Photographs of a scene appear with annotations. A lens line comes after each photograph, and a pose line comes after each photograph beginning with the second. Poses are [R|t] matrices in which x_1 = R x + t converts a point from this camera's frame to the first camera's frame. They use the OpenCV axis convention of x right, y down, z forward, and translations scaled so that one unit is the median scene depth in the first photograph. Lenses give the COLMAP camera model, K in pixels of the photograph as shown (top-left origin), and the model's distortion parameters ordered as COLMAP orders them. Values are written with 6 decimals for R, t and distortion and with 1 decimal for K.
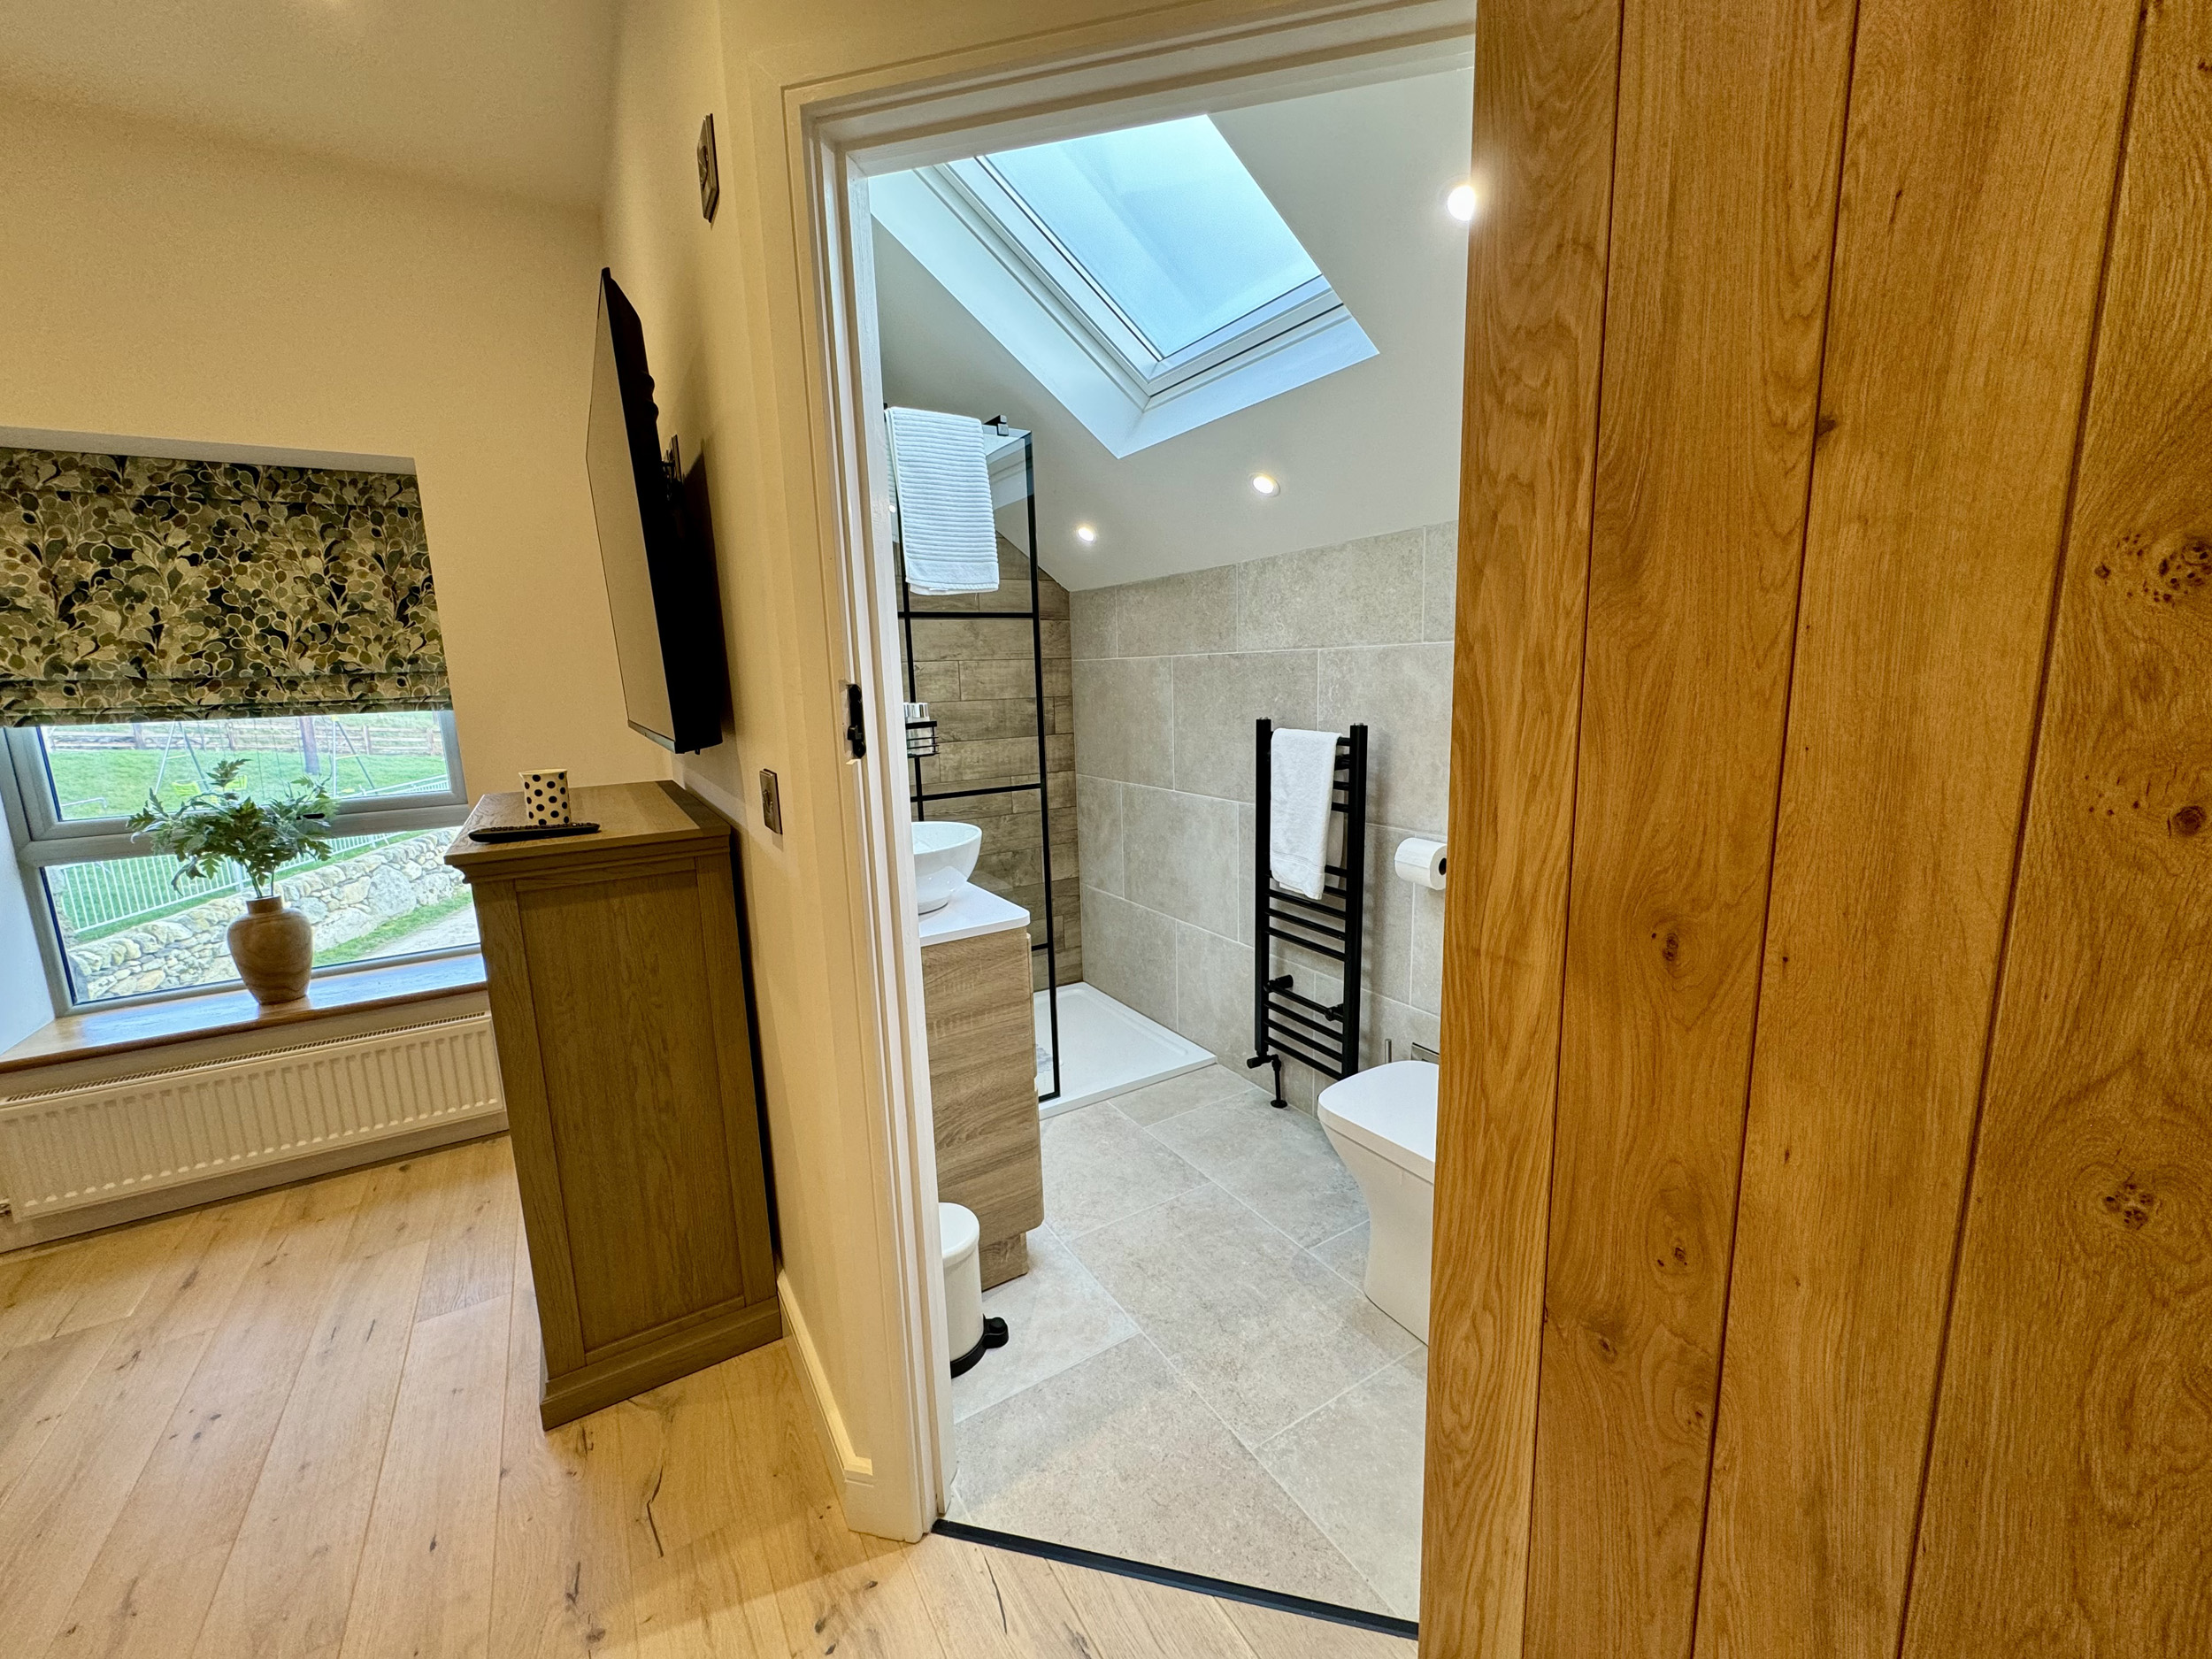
lens RADIAL K [[892.5, 0, 1107.8], [0, 892.5, 824.7], [0, 0, 1]] dist [-0.004277, 0.000644]
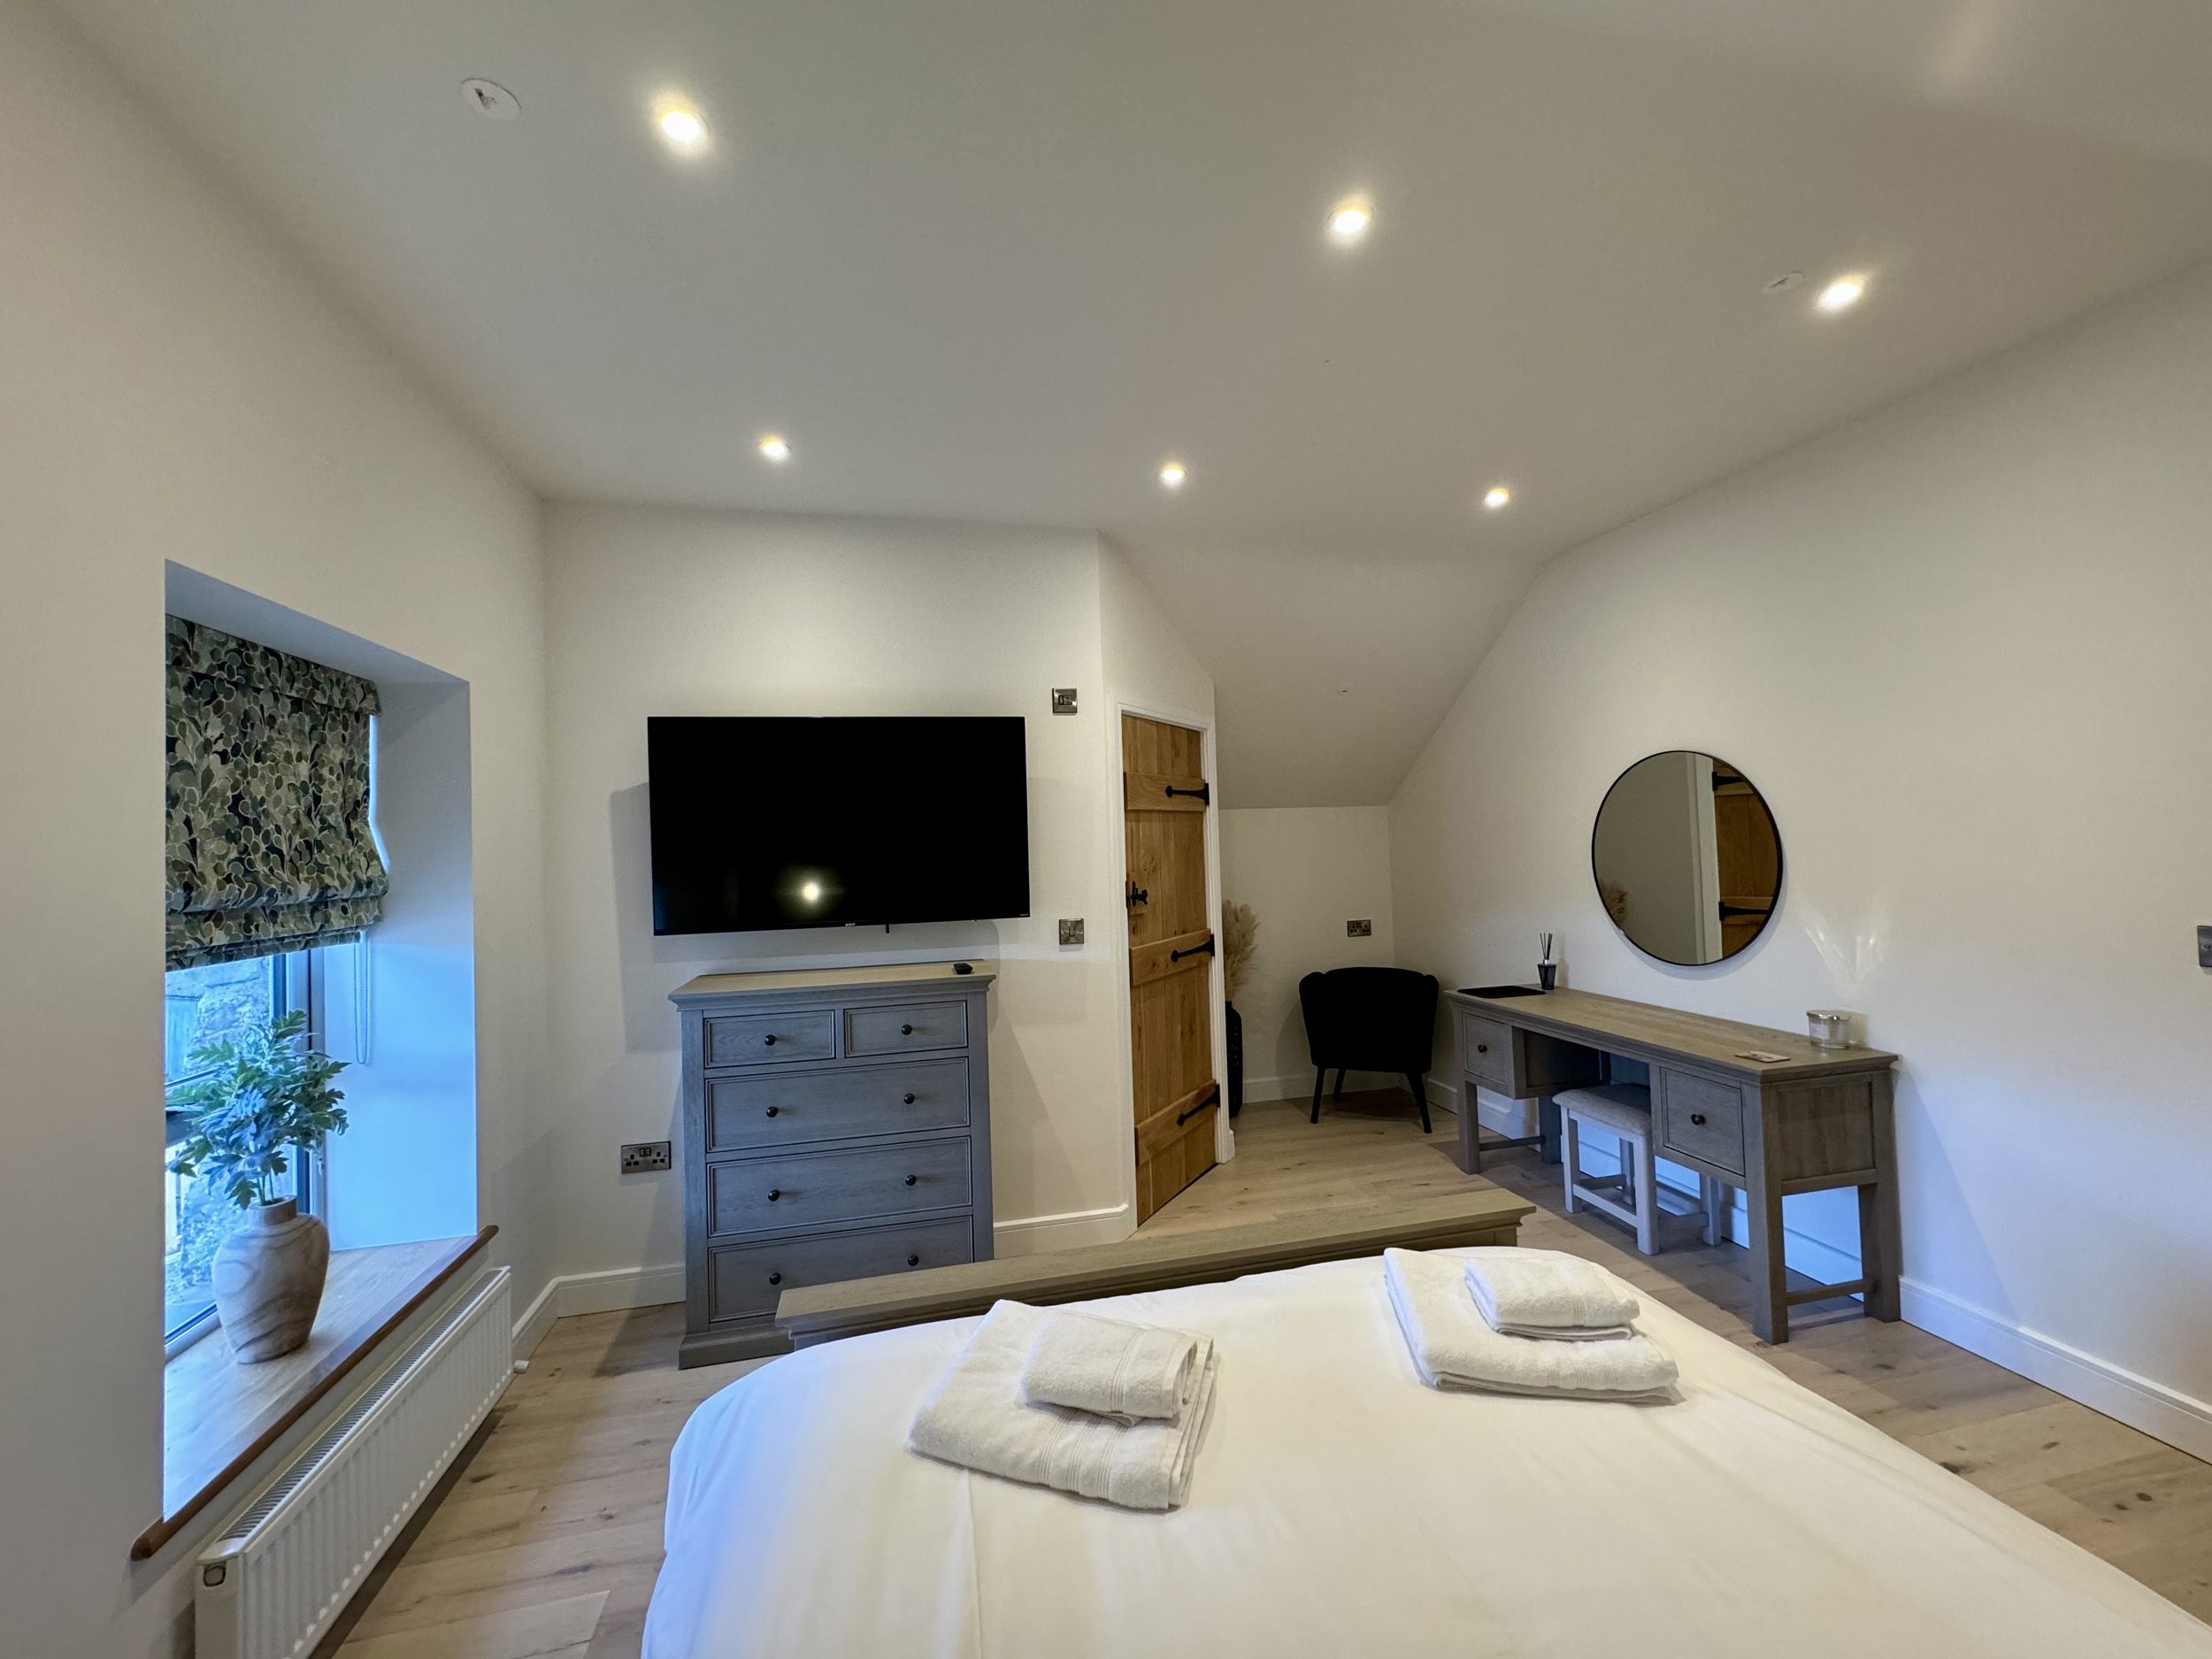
lens RADIAL K [[892.5, 0, 1106.7], [0, 892.5, 825.8], [0, 0, 1]] dist [-0.004277, 0.000644]
pose [[0.315103, 0.042782, 0.948093, -1.473131], [0.187387, 0.976513, -0.106343, -0.014994], [-0.930374, 0.211169, 0.299686, 0.071517]]
